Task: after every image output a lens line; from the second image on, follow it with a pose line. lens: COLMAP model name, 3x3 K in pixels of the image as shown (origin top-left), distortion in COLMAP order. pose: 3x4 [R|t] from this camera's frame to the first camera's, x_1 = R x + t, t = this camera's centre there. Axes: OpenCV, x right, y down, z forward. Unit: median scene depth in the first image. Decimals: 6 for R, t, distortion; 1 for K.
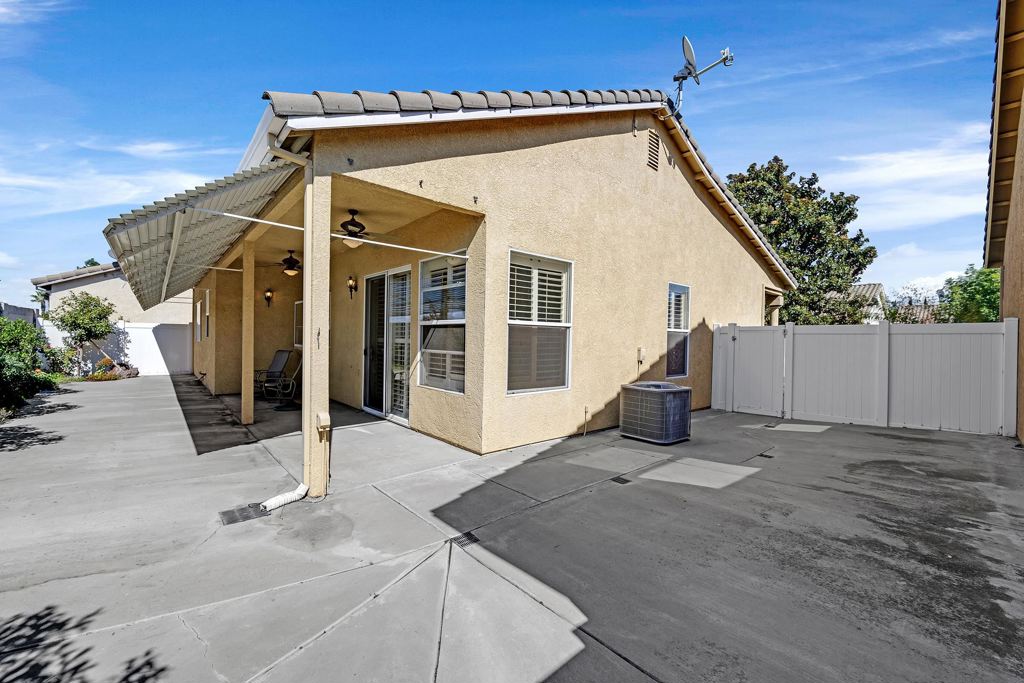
lens RADIAL K [[408.8, 0, 507.7], [0, 408.8, 340.2], [0, 0, 1]] dist [-0.000713, -0.000647]
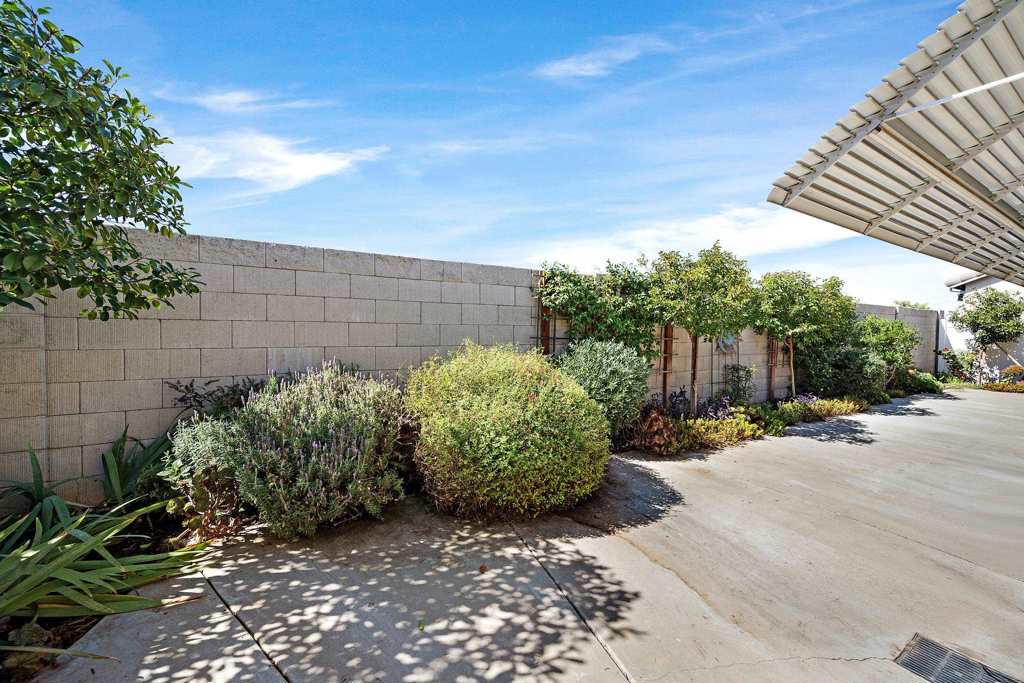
lens RADIAL K [[408.8, 0, 514.0], [0, 408.8, 333.5], [0, 0, 1]] dist [-0.000713, -0.000647]
pose [[-0.157655, -0.004223, -0.987485, -0.071263], [-0.023549, 0.999723, -0.000516, 0.021767], [0.987213, 0.023173, -0.157710, 0.662825]]
